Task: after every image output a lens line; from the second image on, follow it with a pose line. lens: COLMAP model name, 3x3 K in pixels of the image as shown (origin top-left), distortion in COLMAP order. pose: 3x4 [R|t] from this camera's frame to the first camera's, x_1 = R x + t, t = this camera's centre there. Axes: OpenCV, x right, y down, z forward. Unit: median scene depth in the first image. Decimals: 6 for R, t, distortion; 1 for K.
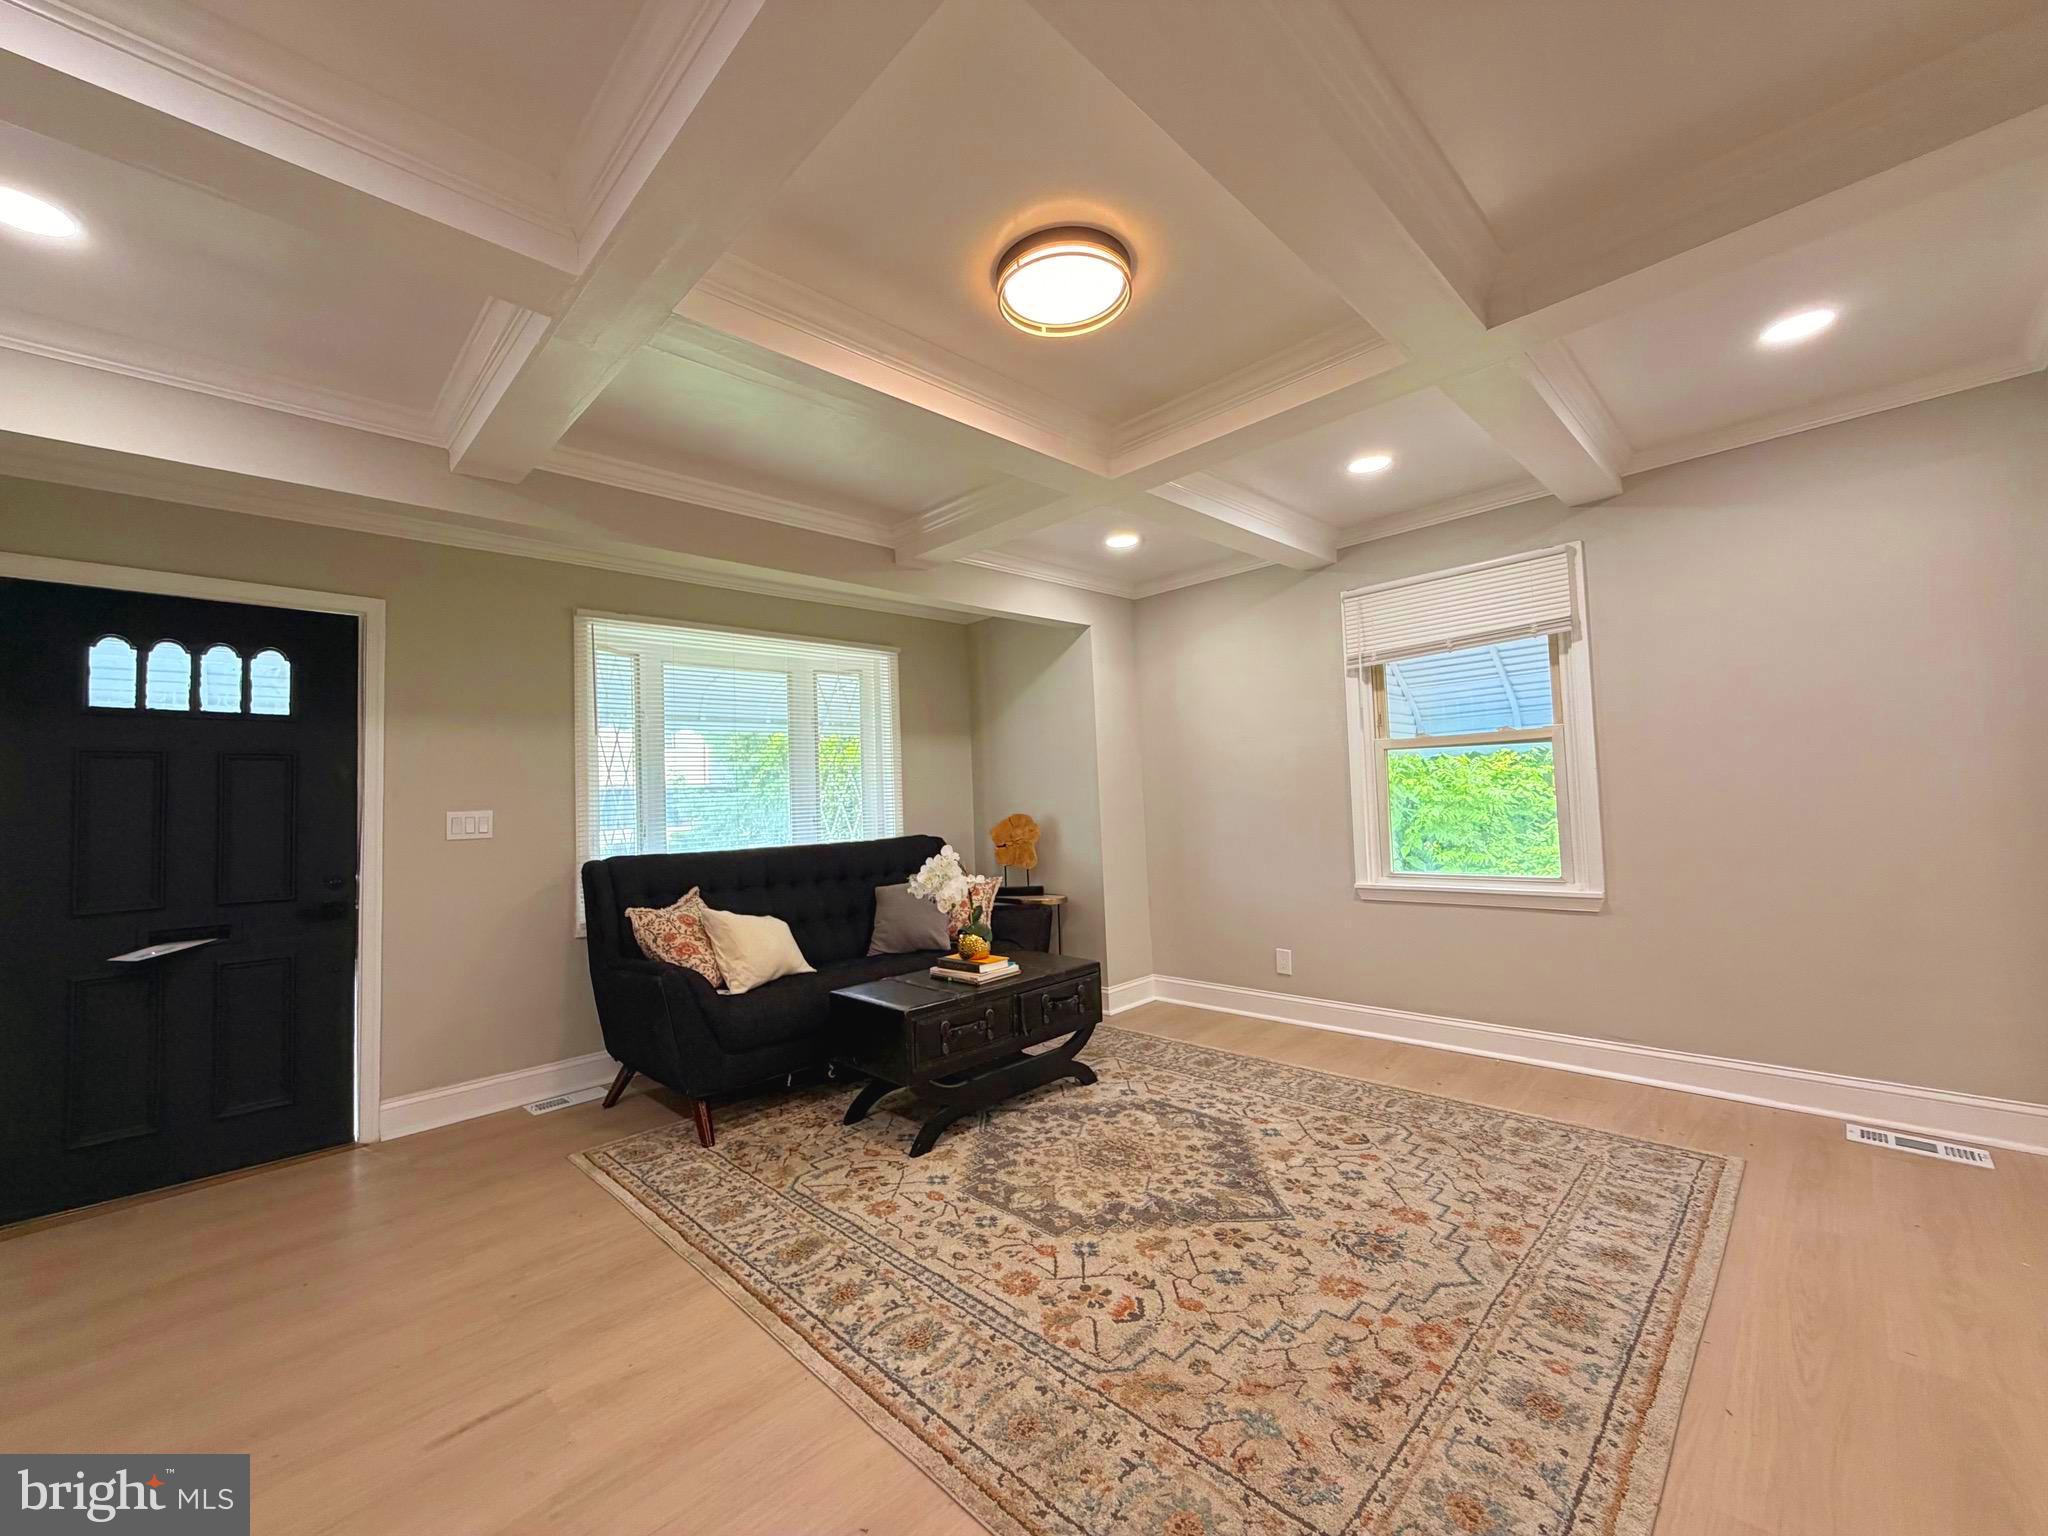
lens RADIAL K [[814.2, 0, 1024.0], [0, 814.2, 768.0], [0, 0, 1]] dist [0.000487, -0.000270]
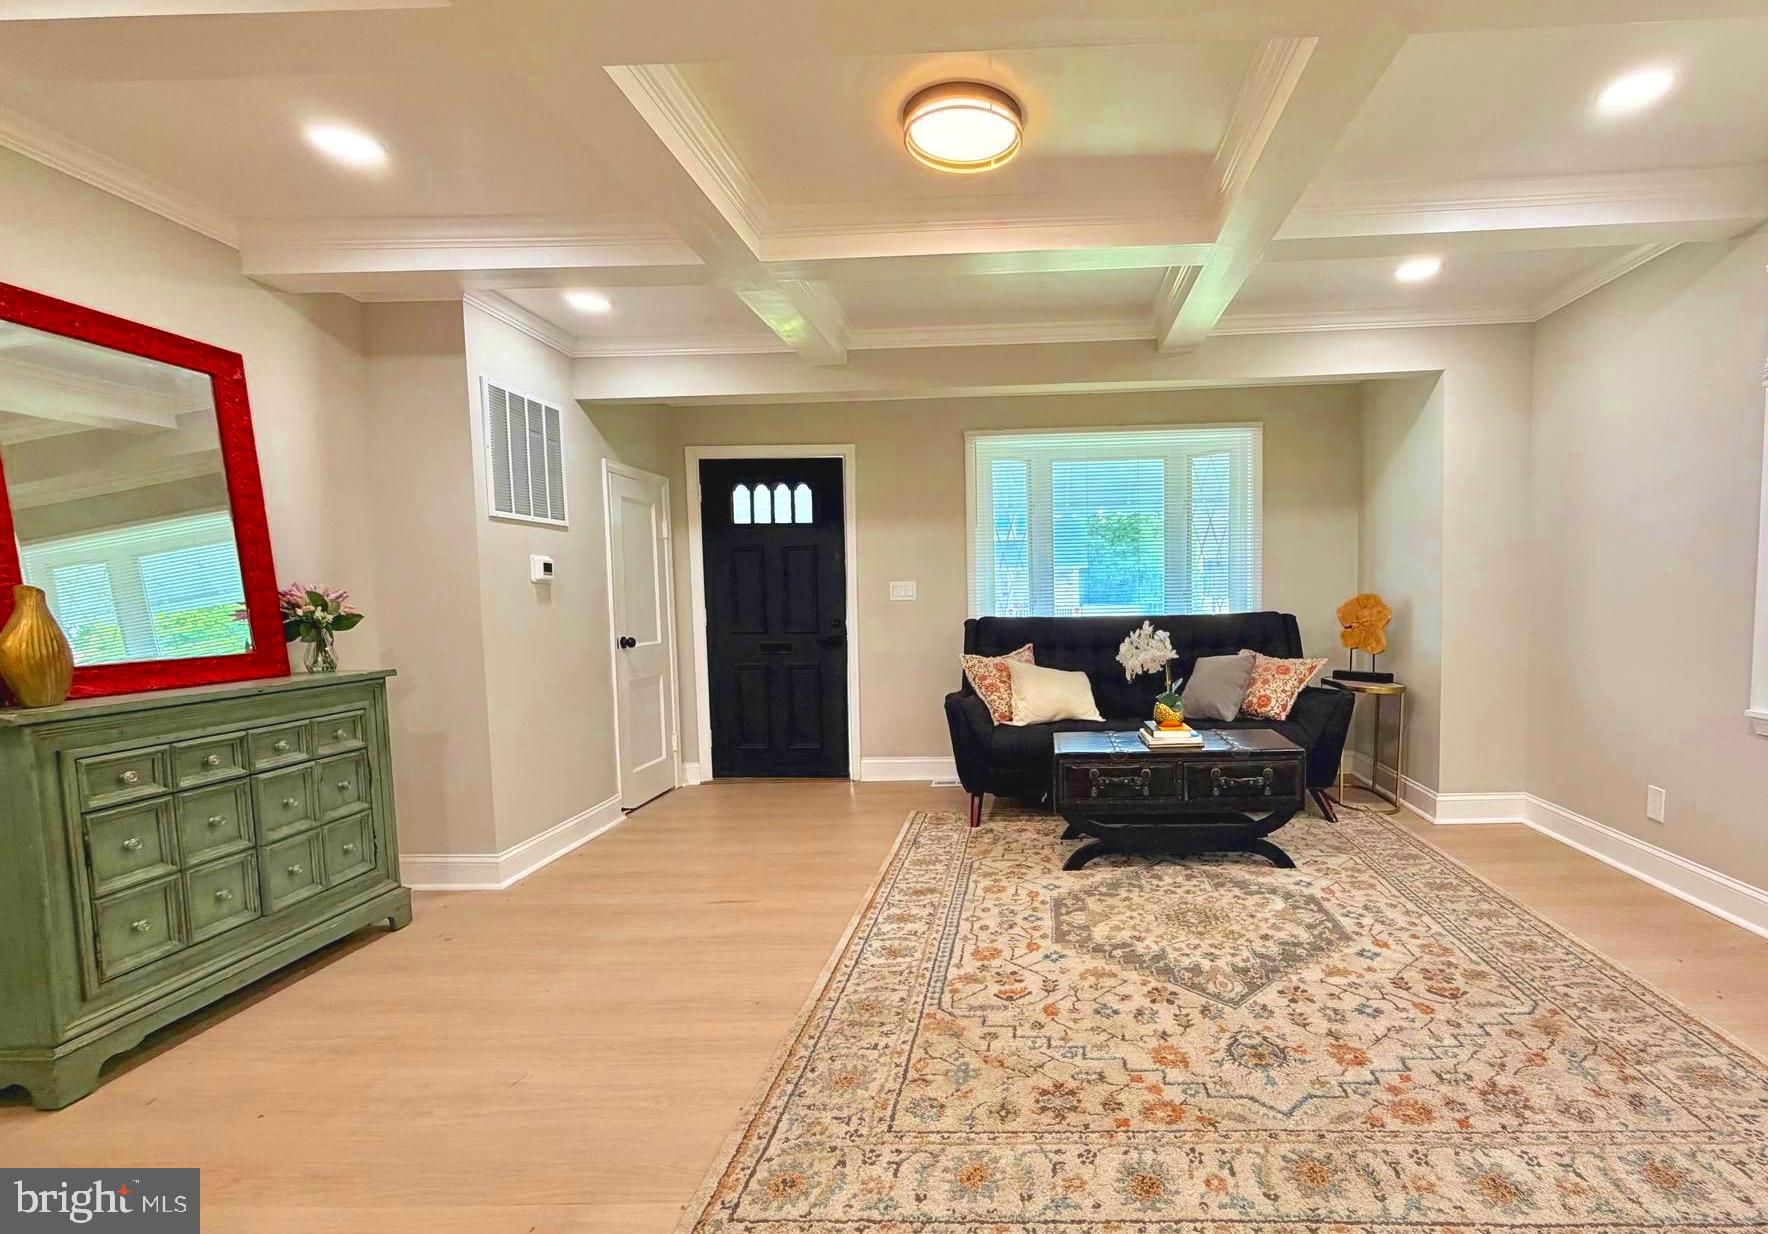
lens RADIAL K [[724.8, 0, 885.4], [0, 724.8, 645.2], [0, 0, 1]] dist [-0.000040, -0.000017]
pose [[0.694187, 0.079518, -0.715389, 0.385040], [0.021310, 0.991173, 0.130850, -0.008052], [0.719479, -0.106079, 0.686365, 0.078192]]
